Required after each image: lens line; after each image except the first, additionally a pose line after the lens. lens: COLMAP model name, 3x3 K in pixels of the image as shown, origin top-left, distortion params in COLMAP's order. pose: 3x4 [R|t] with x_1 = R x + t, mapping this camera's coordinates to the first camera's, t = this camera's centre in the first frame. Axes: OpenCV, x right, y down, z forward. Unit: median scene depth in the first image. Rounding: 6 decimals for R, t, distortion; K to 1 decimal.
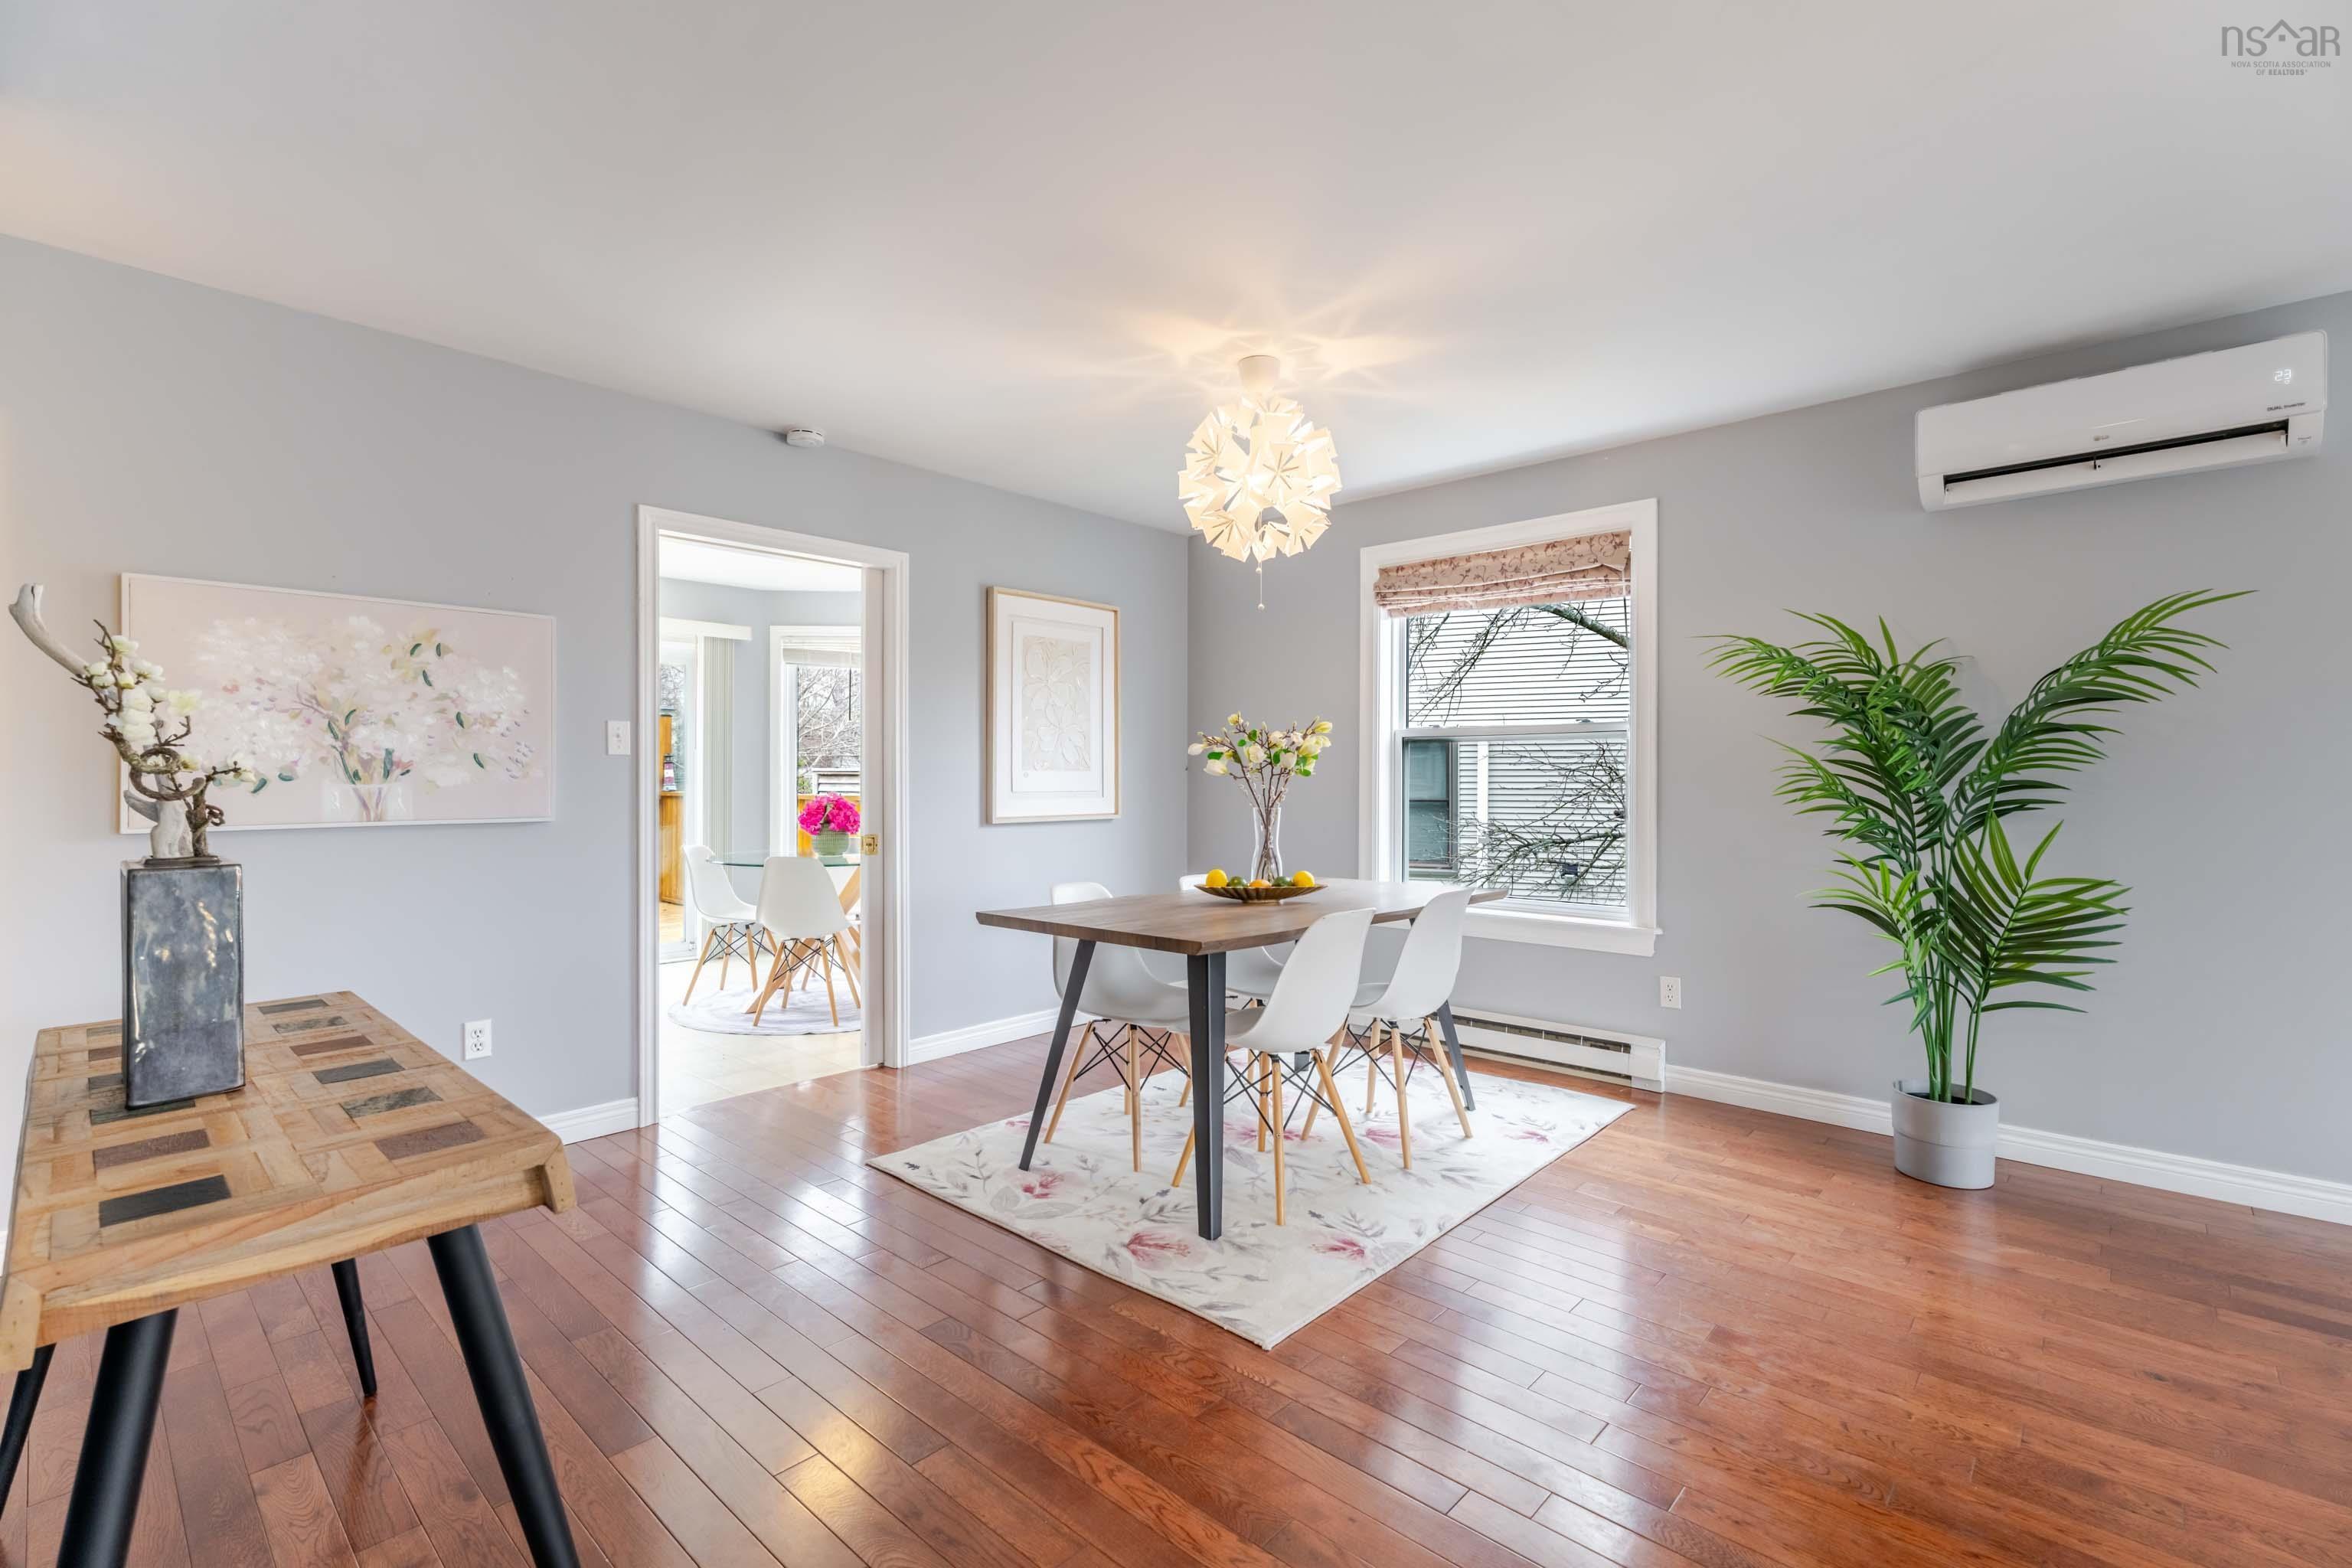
lens RADIAL K [[1052.7, 0, 1176.3], [0, 1052.7, 785.7], [0, 0, 1]] dist [0.002890, 0.001388]
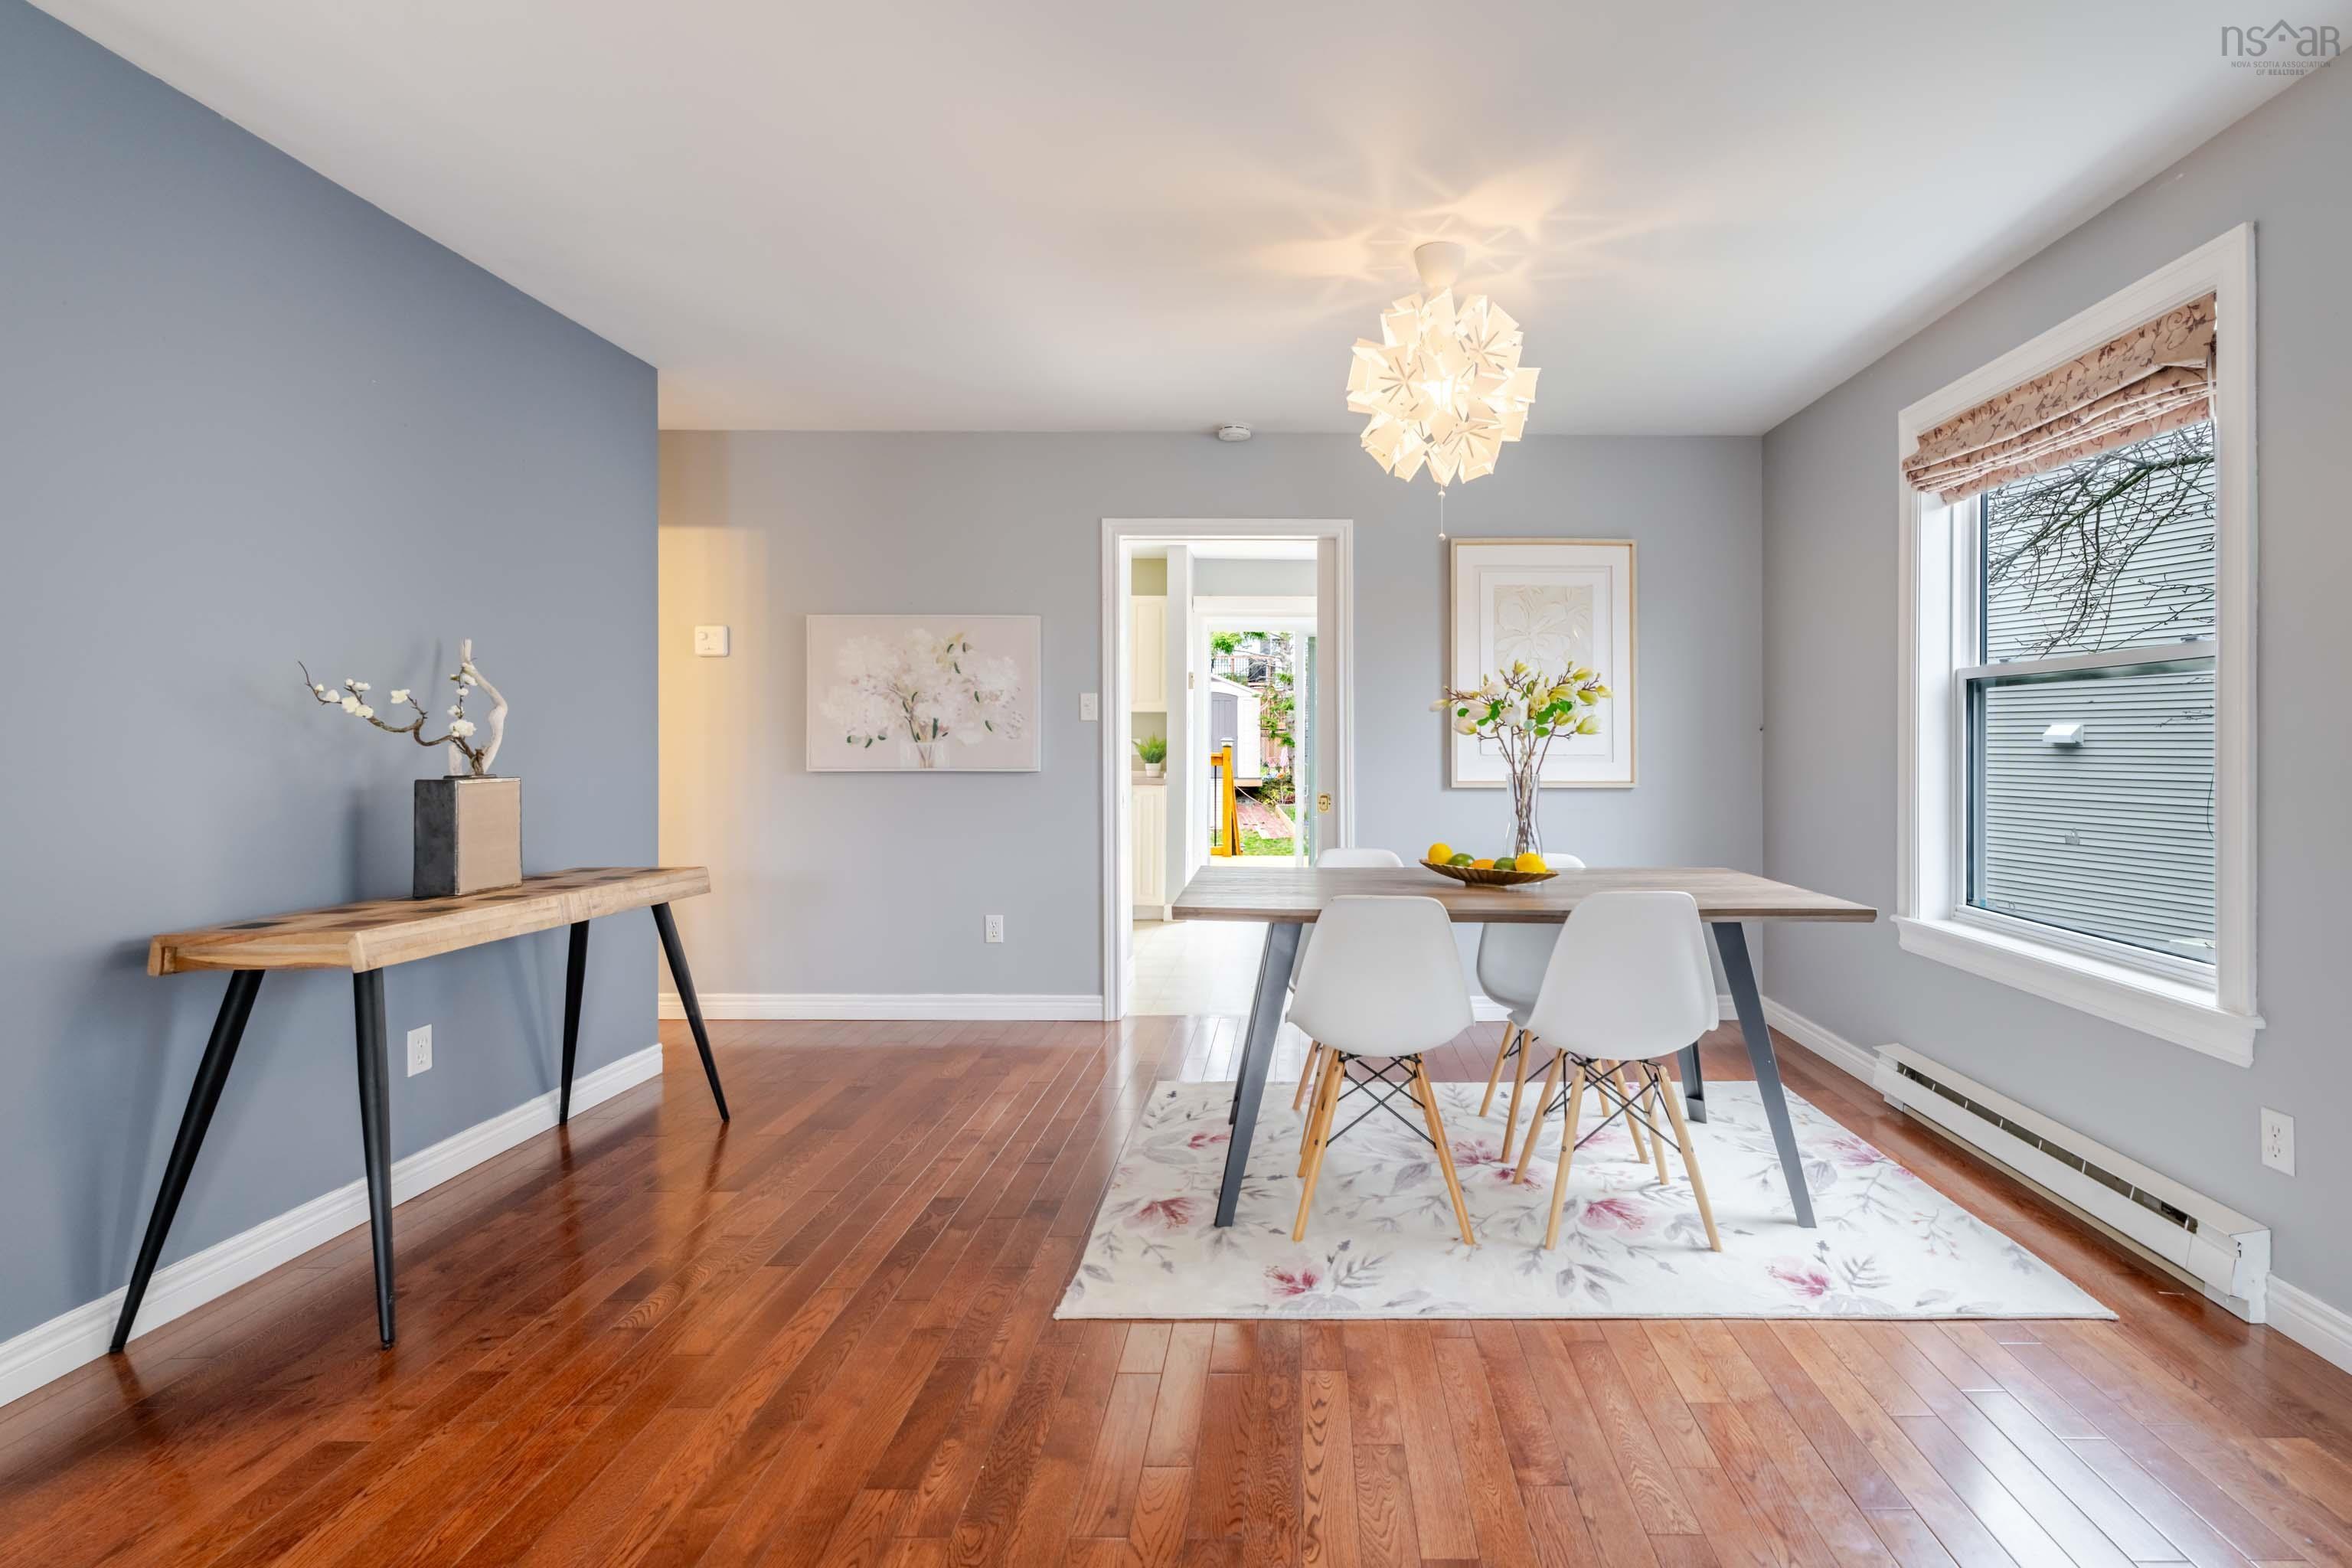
lens RADIAL K [[1052.7, 0, 1160.1], [0, 1052.7, 746.7], [0, 0, 1]] dist [0.002890, 0.001388]
pose [[0.677641, 0.005904, -0.735370, 0.520783], [-0.008013, 0.999968, 0.000645, 0.000939], [0.735350, 0.005456, 0.677666, 0.241408]]
